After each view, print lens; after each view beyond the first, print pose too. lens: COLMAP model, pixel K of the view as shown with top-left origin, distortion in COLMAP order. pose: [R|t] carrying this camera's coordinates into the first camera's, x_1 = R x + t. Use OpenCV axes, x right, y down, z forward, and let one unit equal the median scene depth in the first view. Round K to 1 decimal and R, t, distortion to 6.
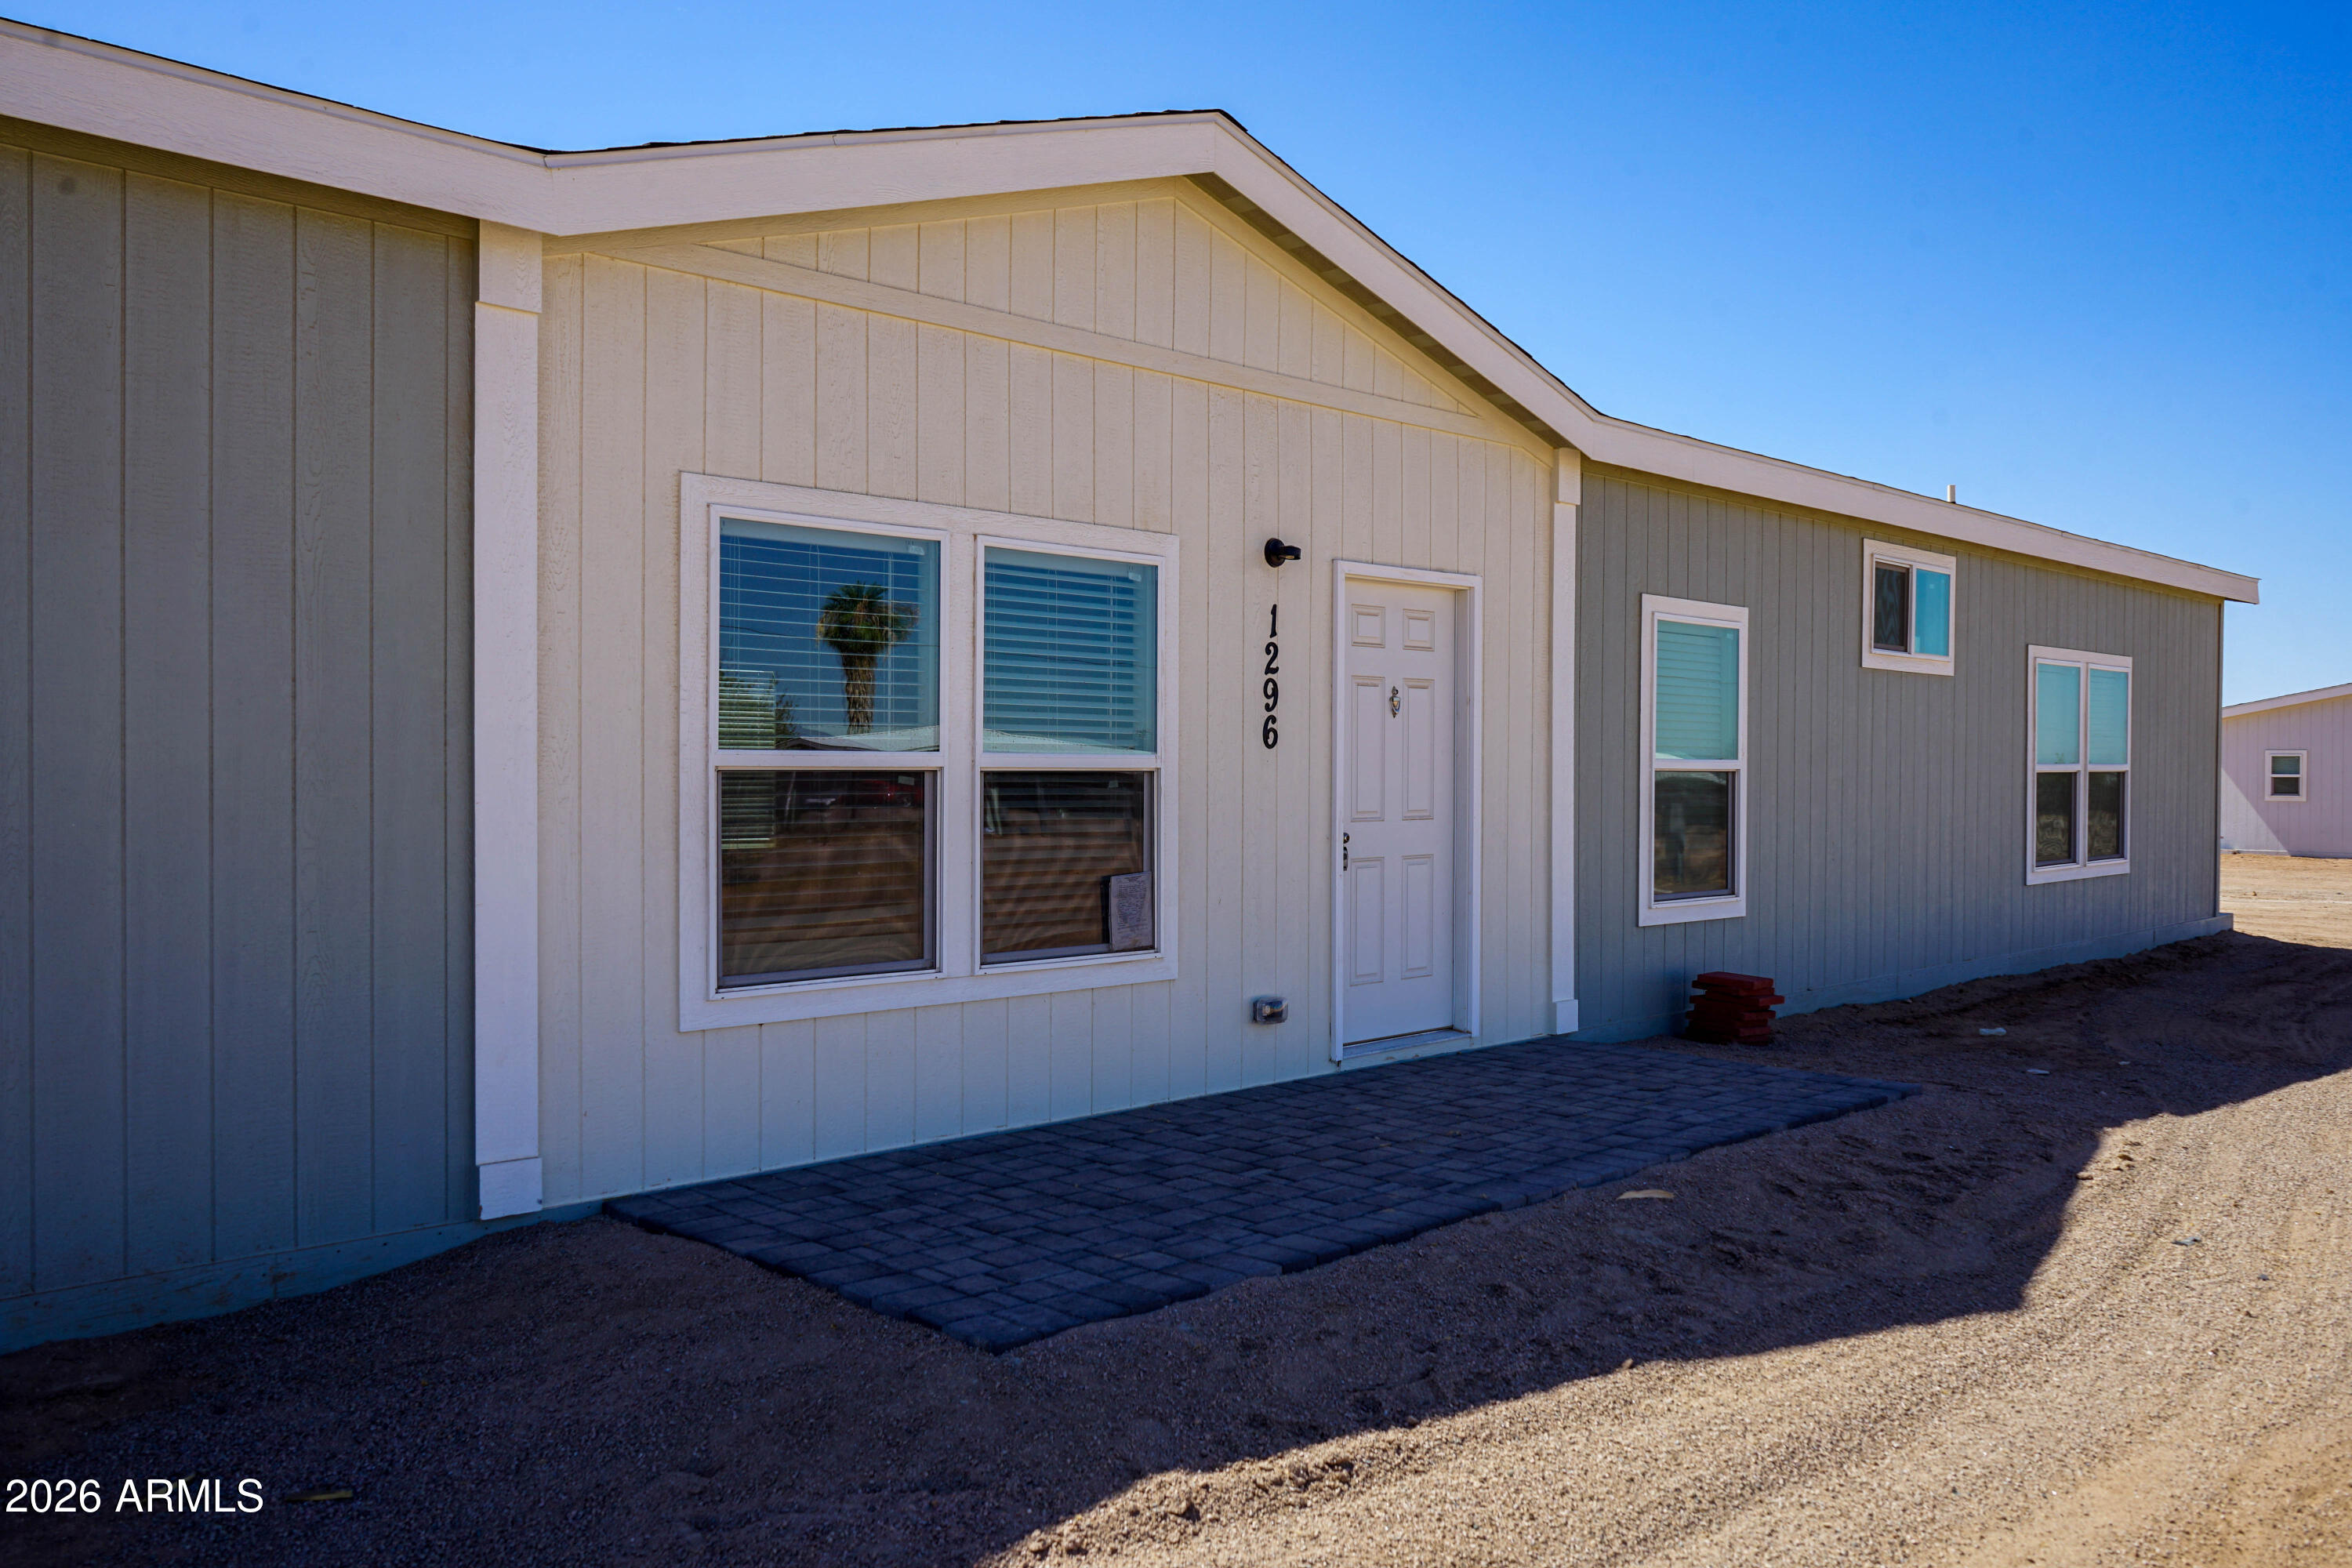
lens RADIAL K [[1876.9, 0, 1174.0], [0, 1876.9, 791.8], [0, 0, 1]] dist [-0.017794, 0.016215]
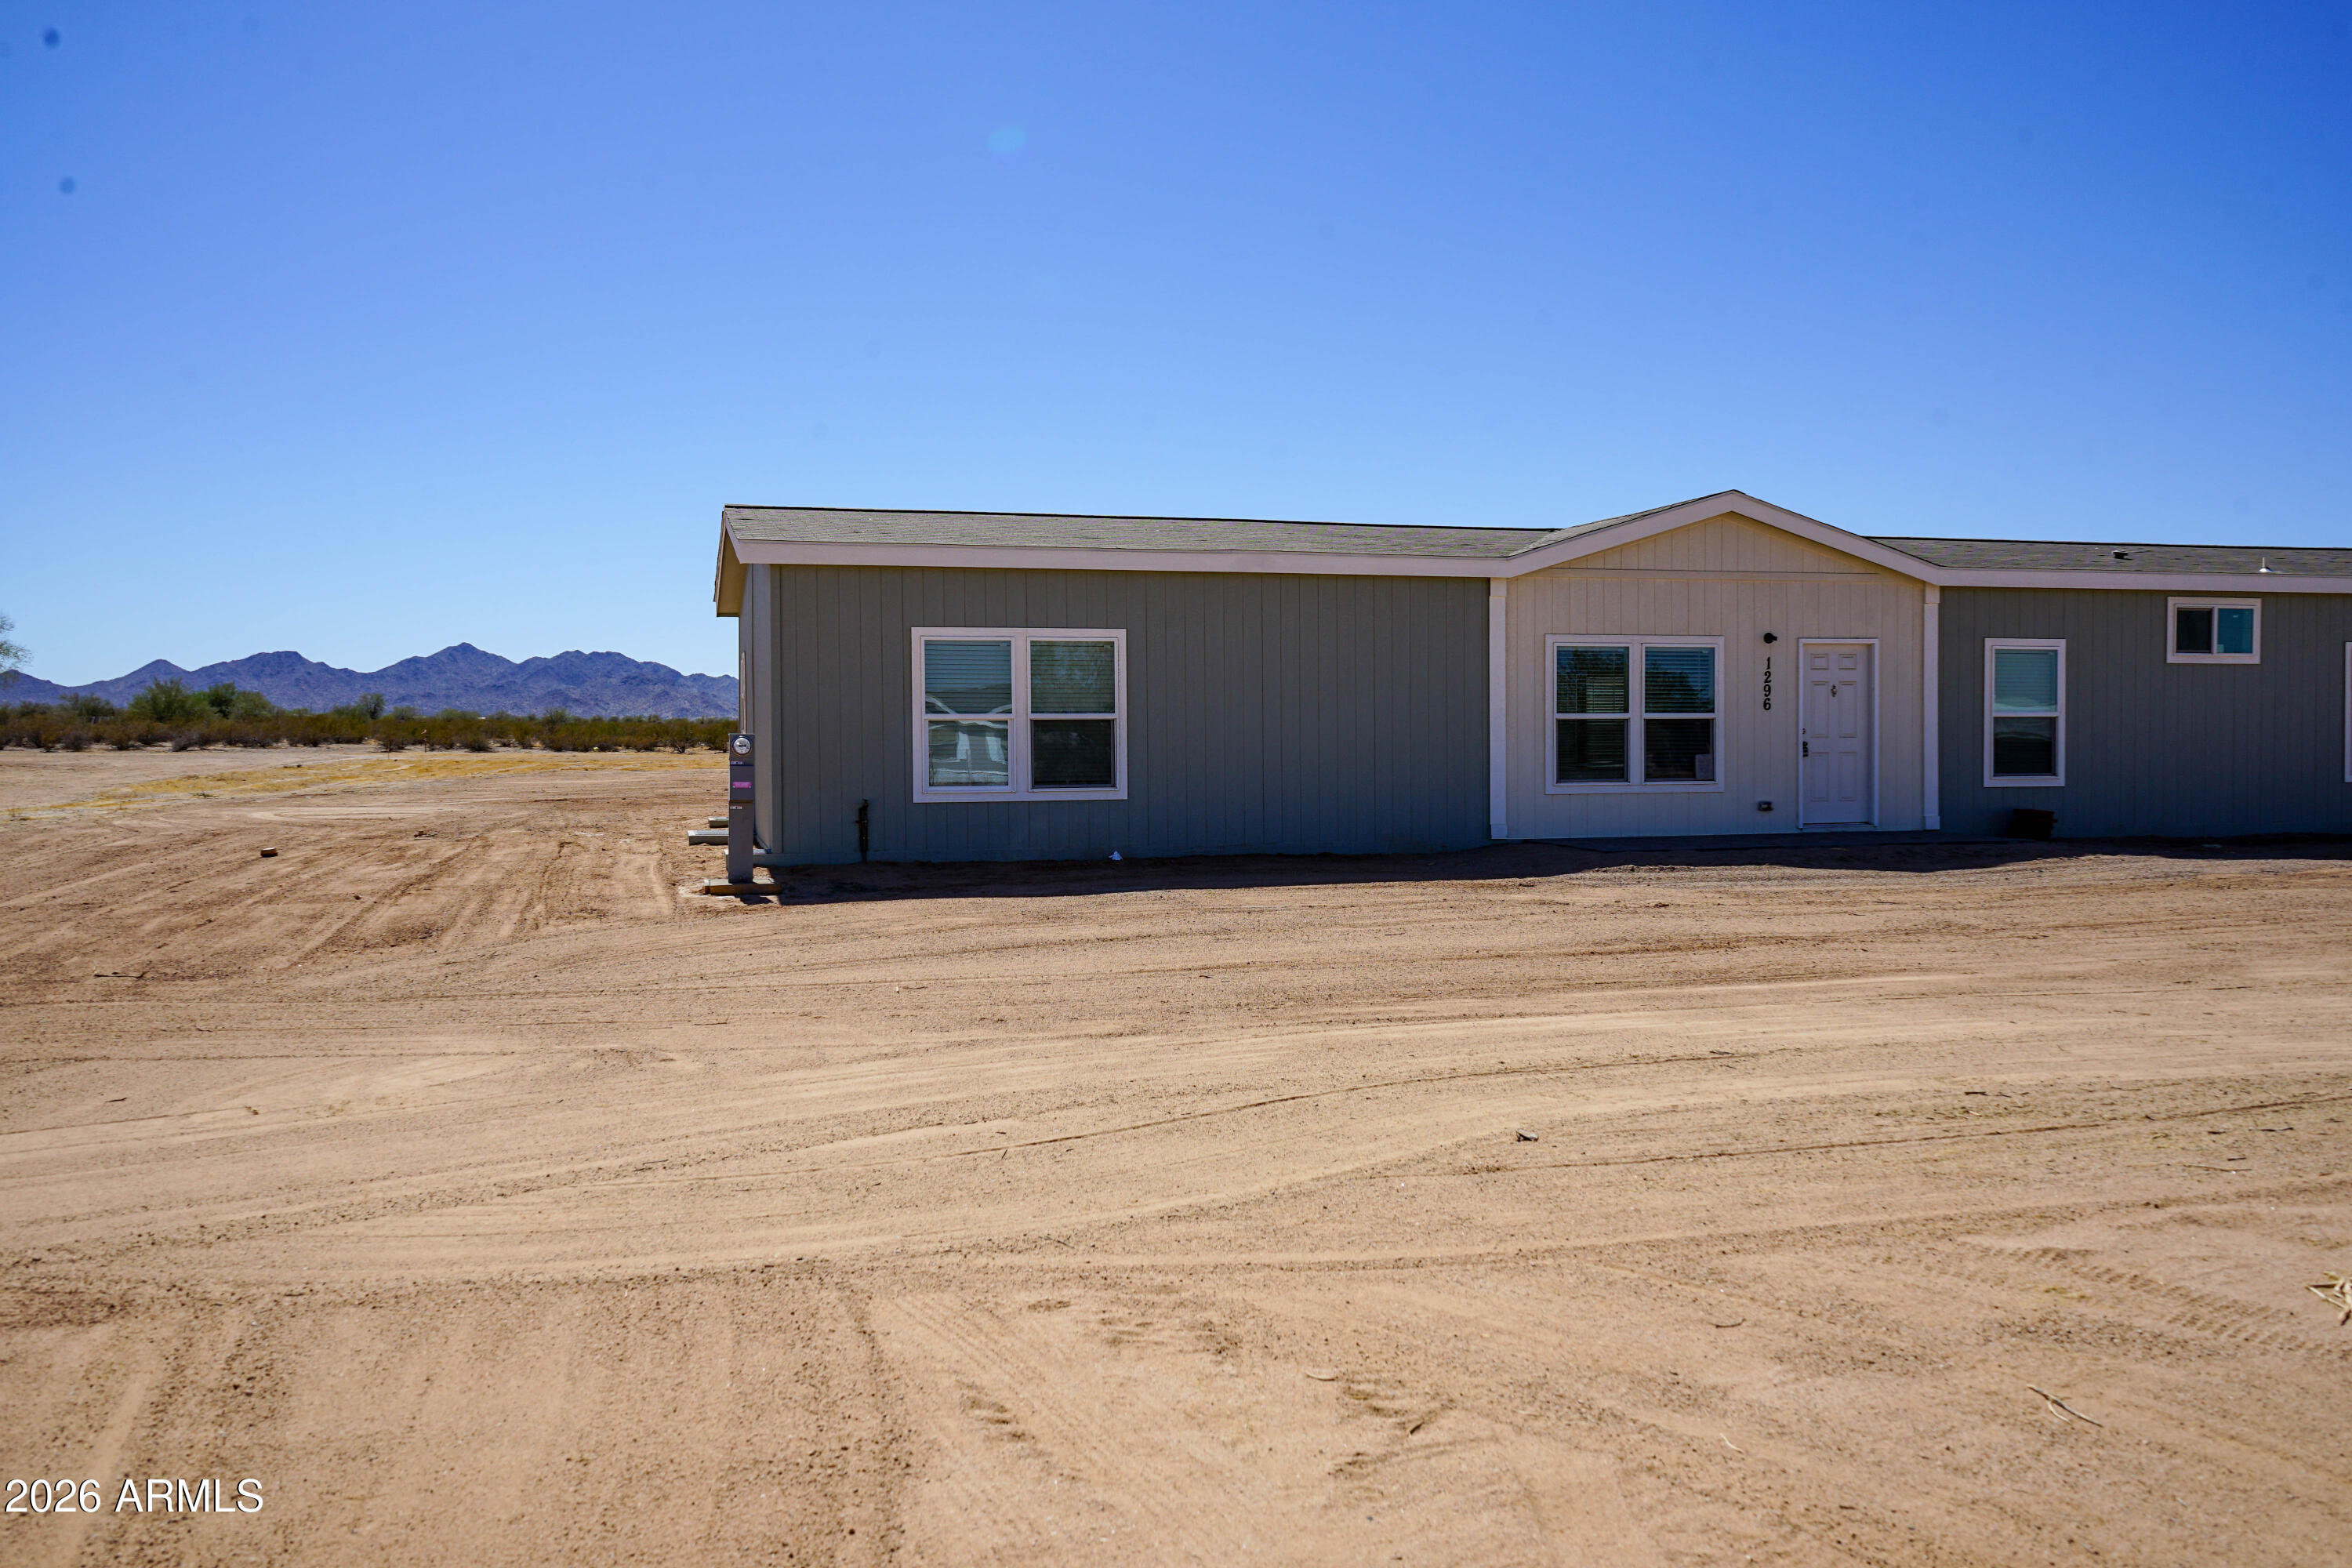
lens RADIAL K [[1876.9, 0, 1174.0], [0, 1876.9, 791.8], [0, 0, 1]] dist [-0.017794, 0.016215]
pose [[0.865191, 0.004344, -0.501423, 0.653166], [0.003833, 0.999876, 0.015276, 0.049091], [0.501427, -0.015139, 0.865067, -1.740539]]
